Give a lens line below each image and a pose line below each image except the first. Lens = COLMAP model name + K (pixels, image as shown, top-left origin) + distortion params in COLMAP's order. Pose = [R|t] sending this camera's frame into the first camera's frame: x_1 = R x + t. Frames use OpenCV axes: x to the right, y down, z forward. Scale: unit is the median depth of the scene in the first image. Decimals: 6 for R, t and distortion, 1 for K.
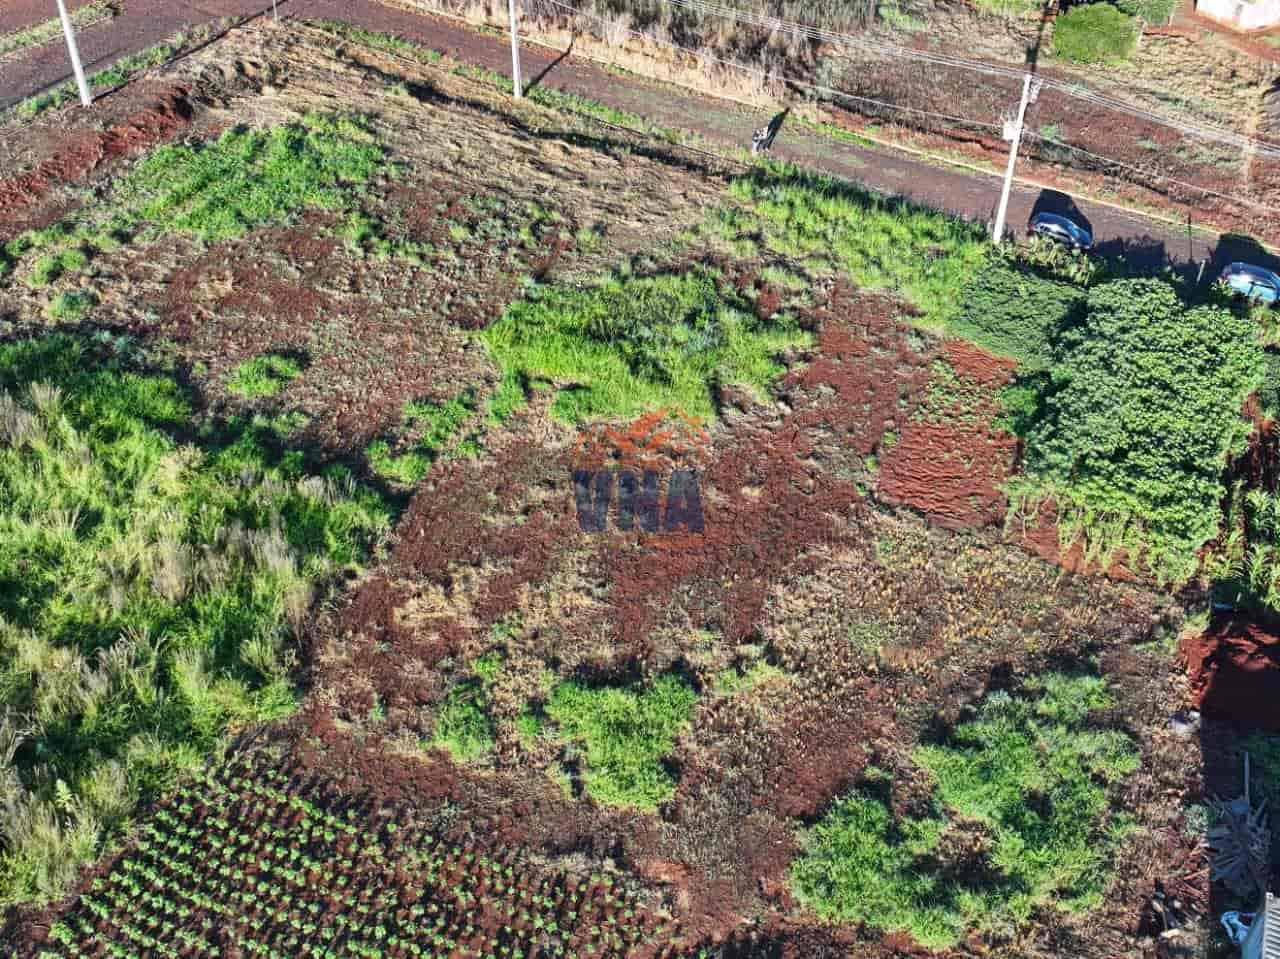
lens RADIAL K [[1365.0, 0, 634.7], [0, 1365.0, 481.3], [0, 0, 1]] dist [0.007987, 0.000000]
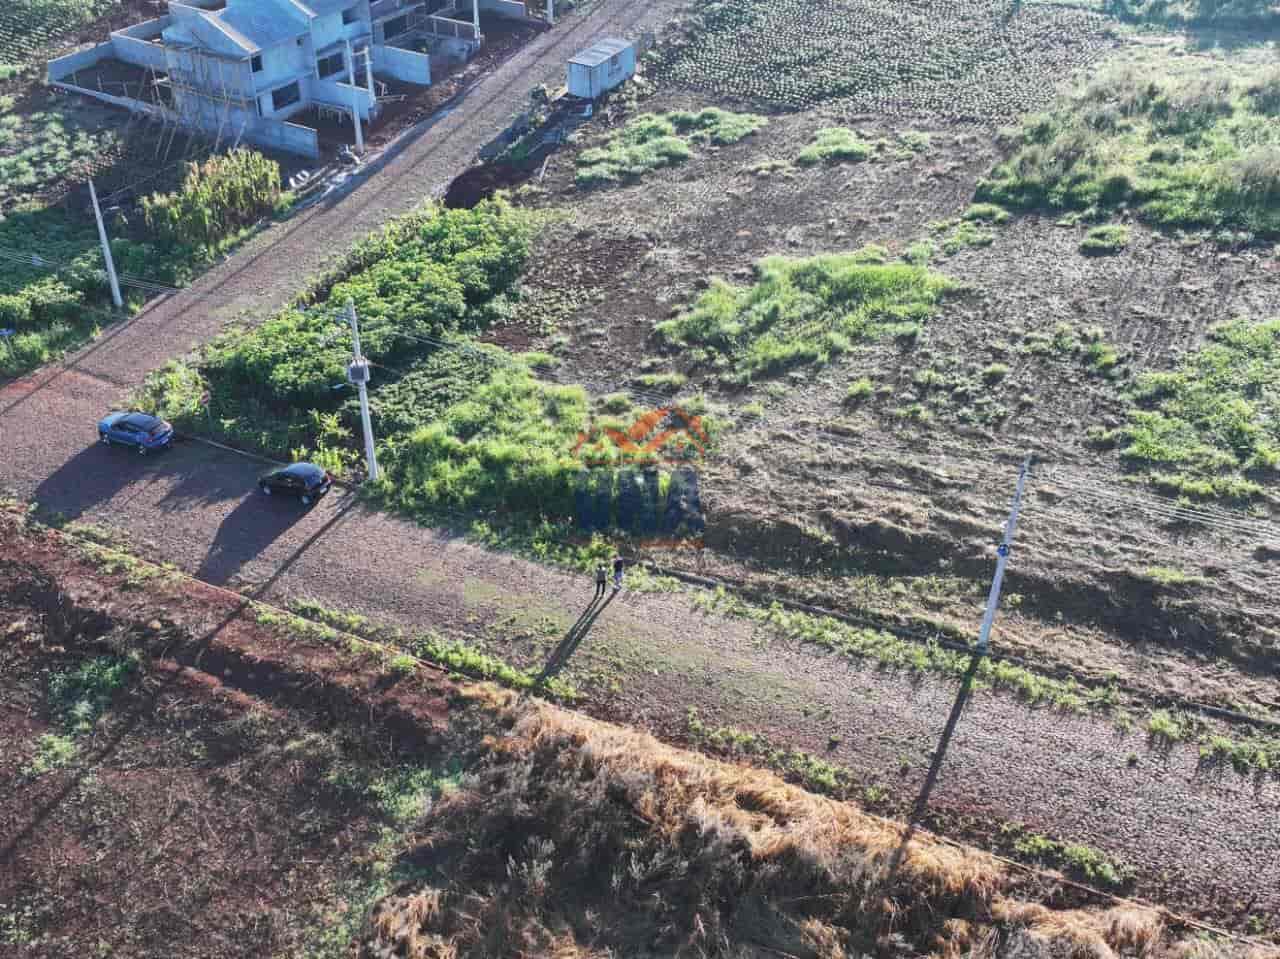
lens RADIAL K [[1365.0, 0, 632.3], [0, 1365.0, 481.2], [0, 0, 1]] dist [0.007987, 0.000000]
pose [[-0.989072, -0.091941, 0.115252, 0.010978], [0.085998, 0.275177, 0.957540, -1.446020], [-0.119752, 0.956987, -0.264263, 1.786645]]
